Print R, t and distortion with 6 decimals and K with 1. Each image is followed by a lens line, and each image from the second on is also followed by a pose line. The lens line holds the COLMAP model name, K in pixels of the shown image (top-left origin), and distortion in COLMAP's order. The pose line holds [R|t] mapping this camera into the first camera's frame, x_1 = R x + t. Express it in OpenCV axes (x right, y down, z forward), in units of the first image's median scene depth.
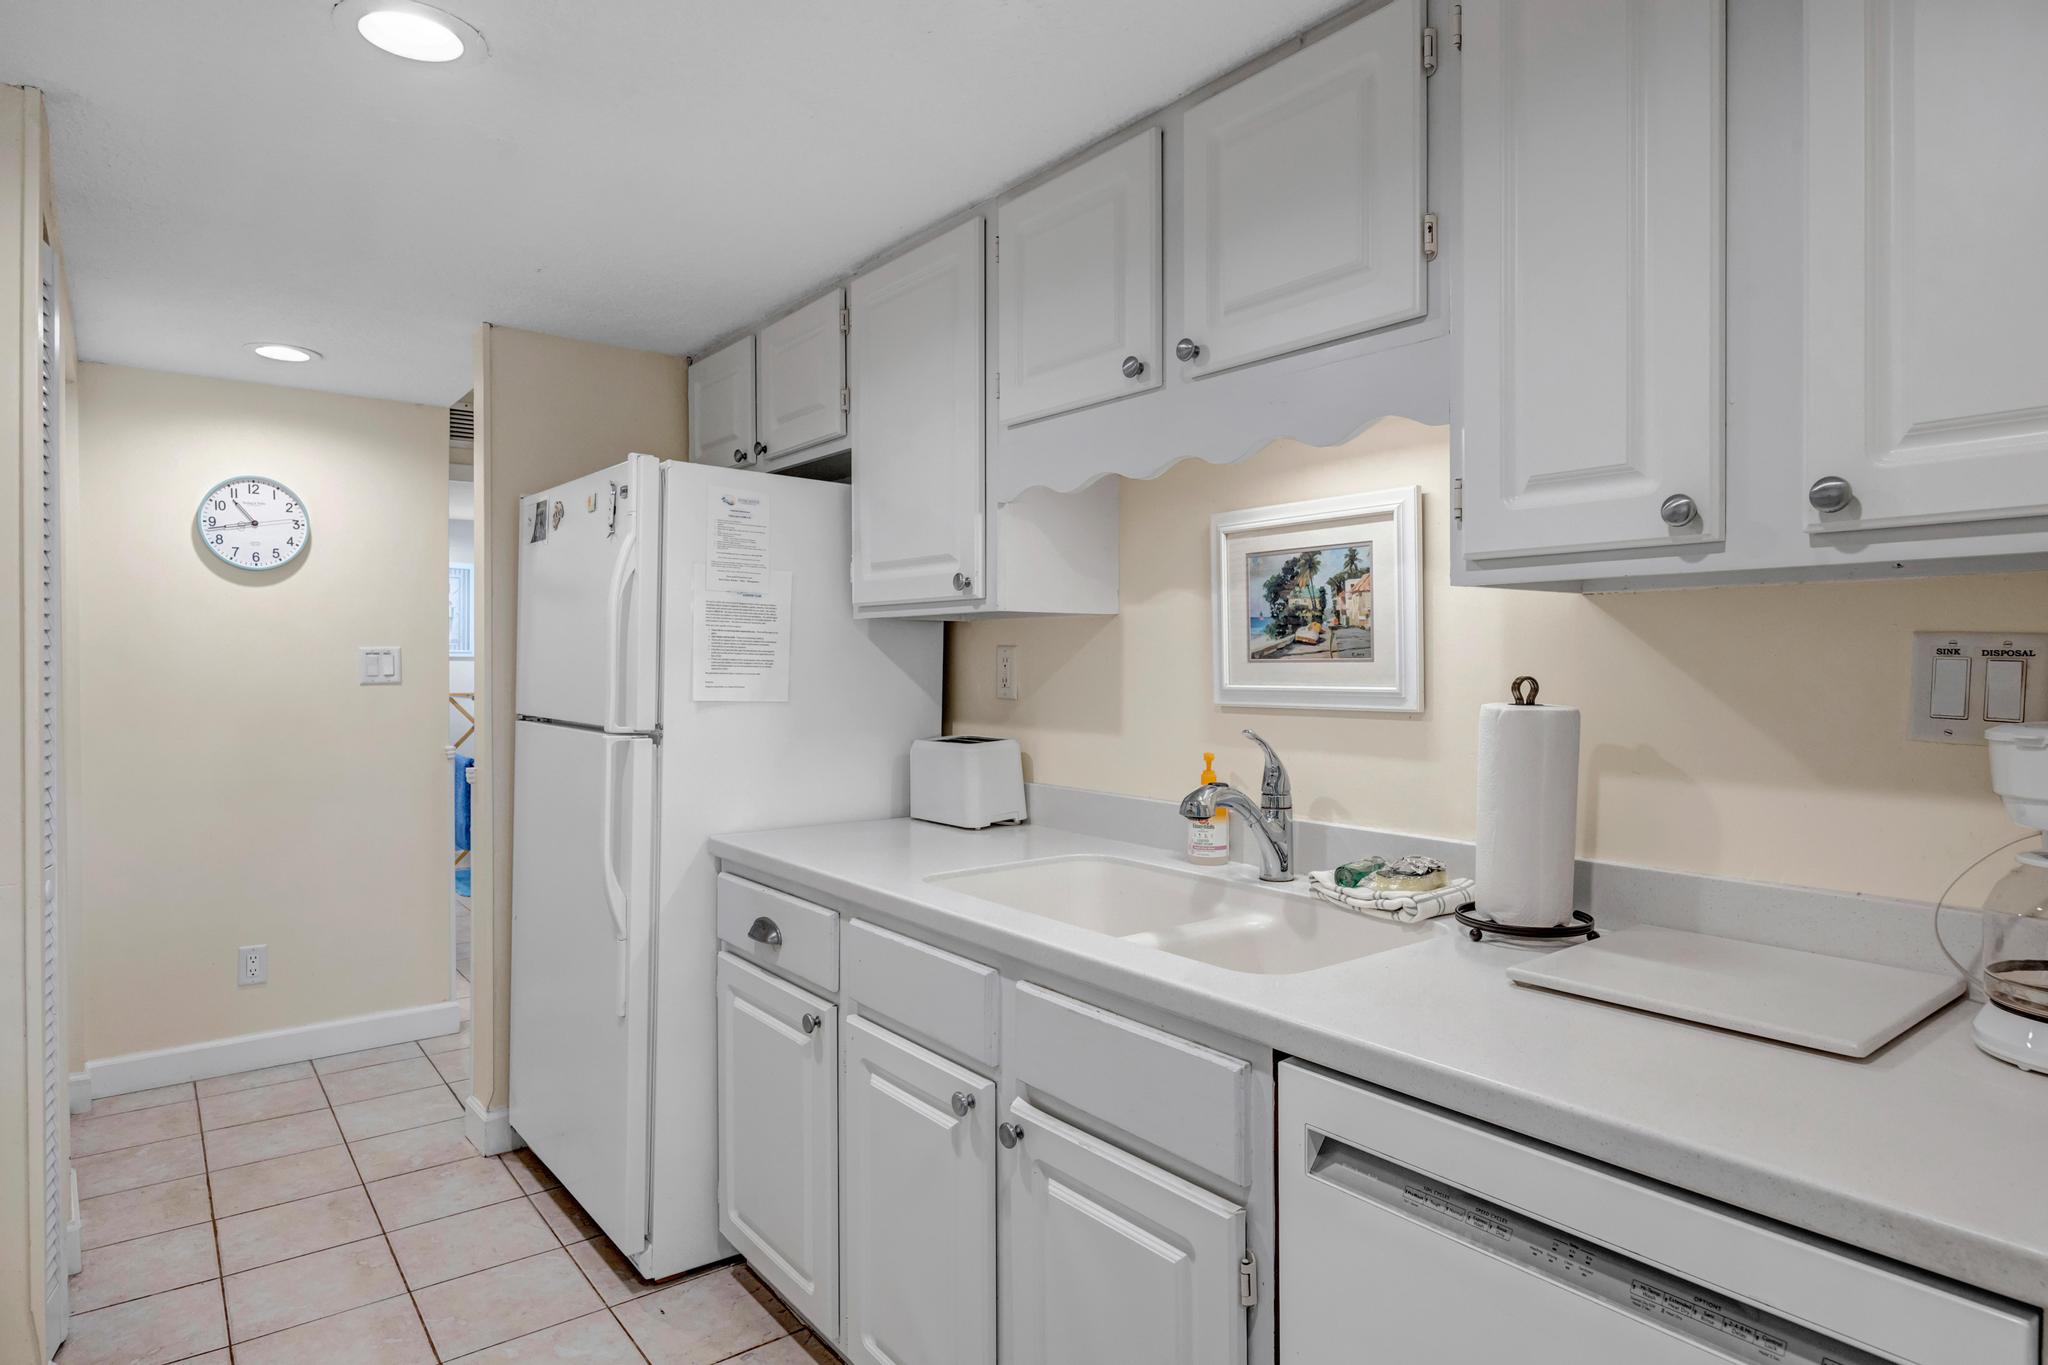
lens RADIAL K [[1165.7, 0, 1011.8], [0, 1165.7, 671.6], [0, 0, 1]] dist [-0.016469, -0.001470]
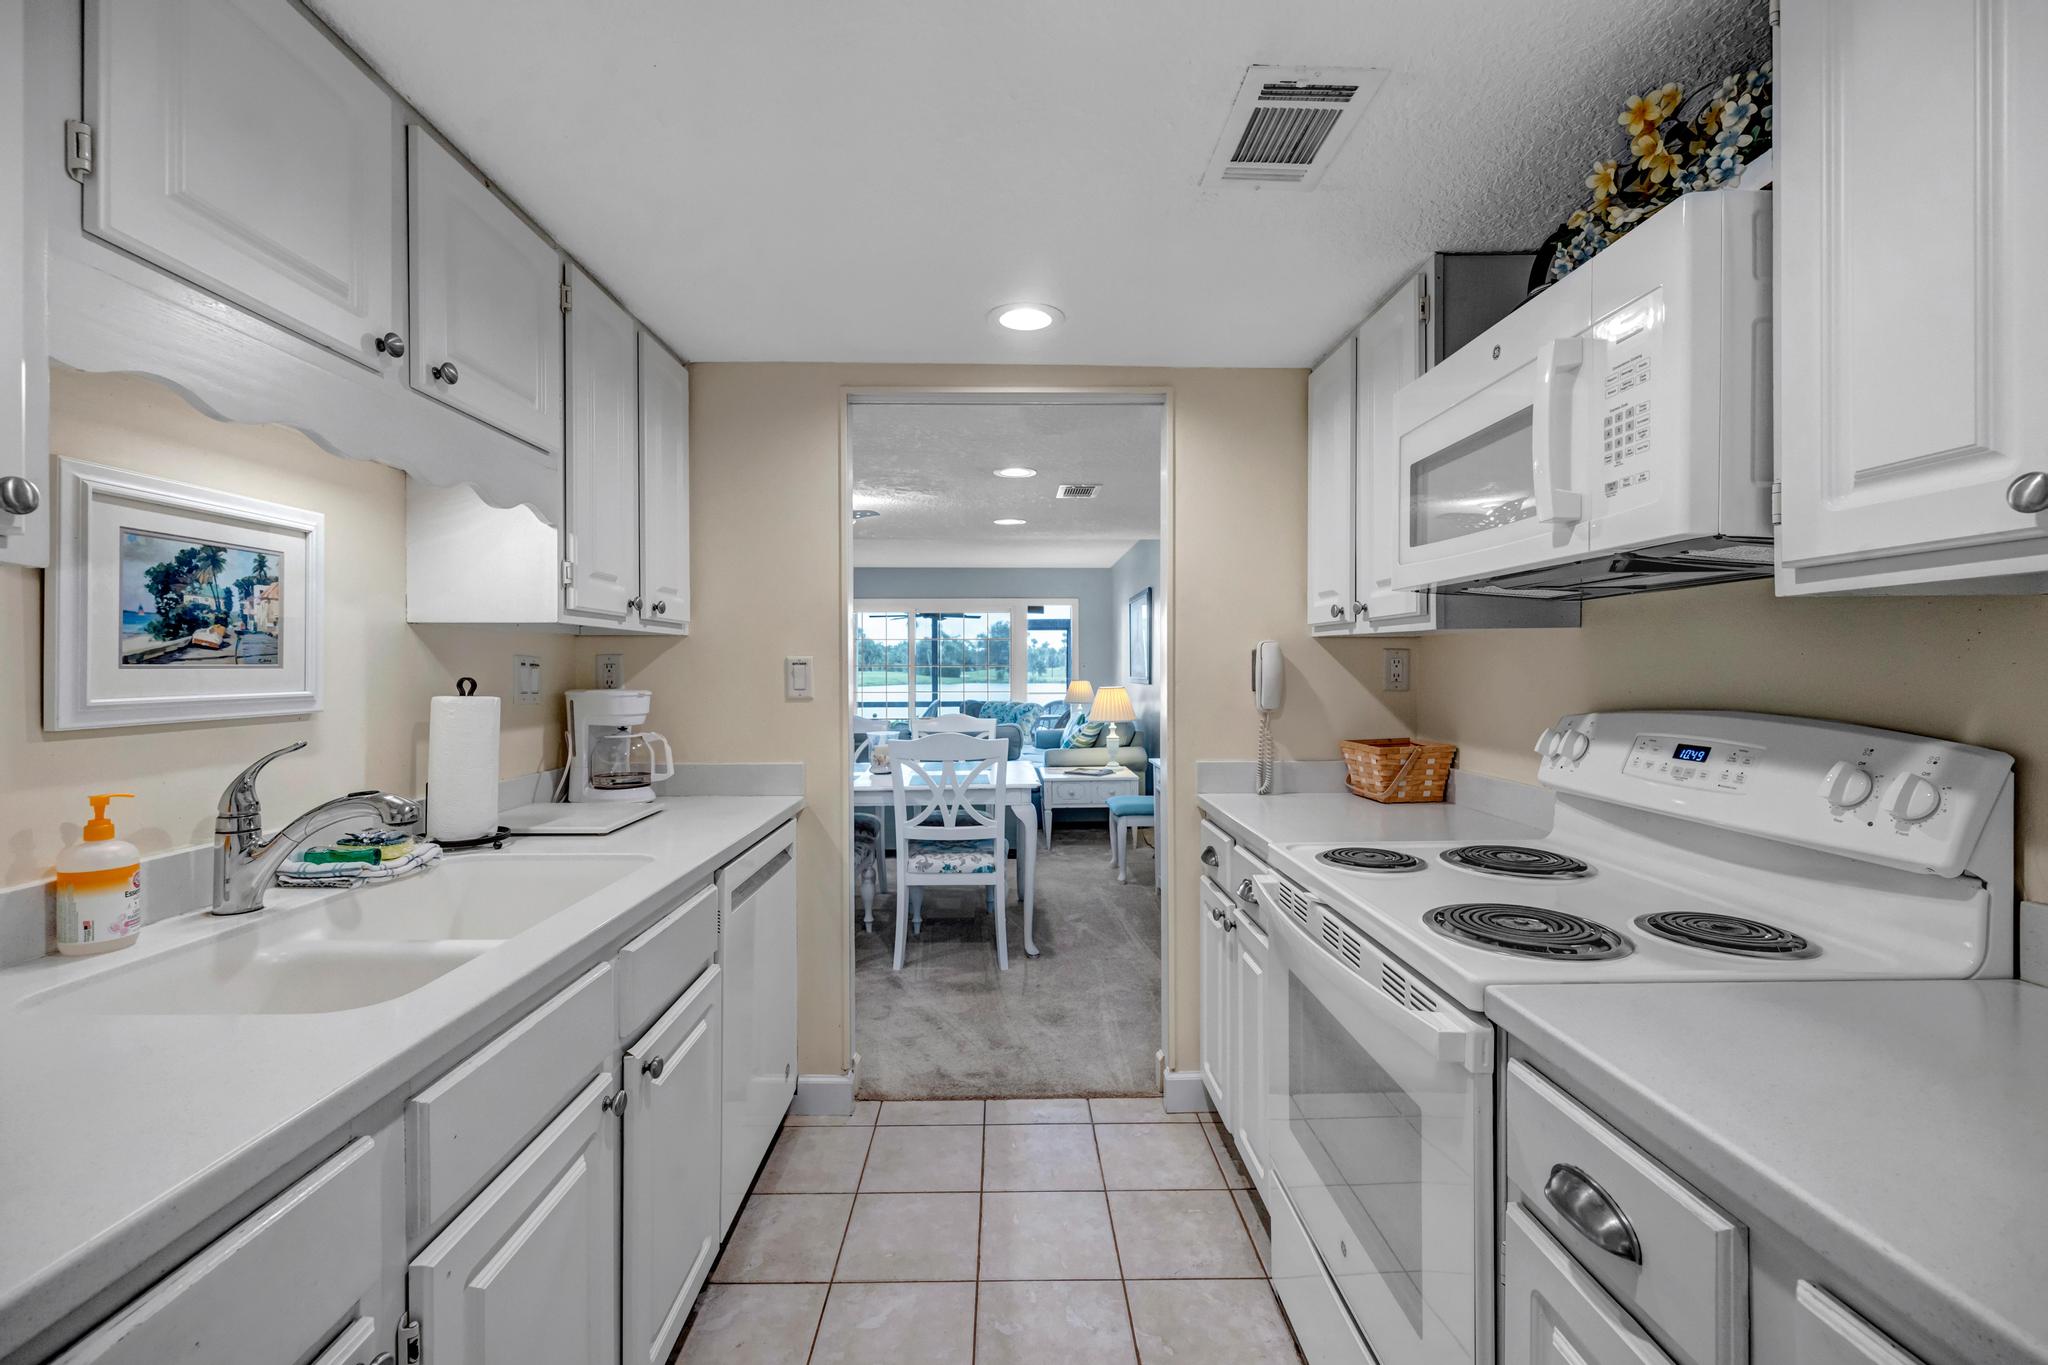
lens RADIAL K [[895.9, 0, 1028.4], [0, 895.9, 674.3], [0, 0, 1]] dist [0.000827, 0.000056]
pose [[-0.812865, -0.001055, 0.582451, -0.635177], [0.007262, 0.999902, 0.011947, -0.006885], [-0.582407, 0.013941, -0.812778, 1.144715]]
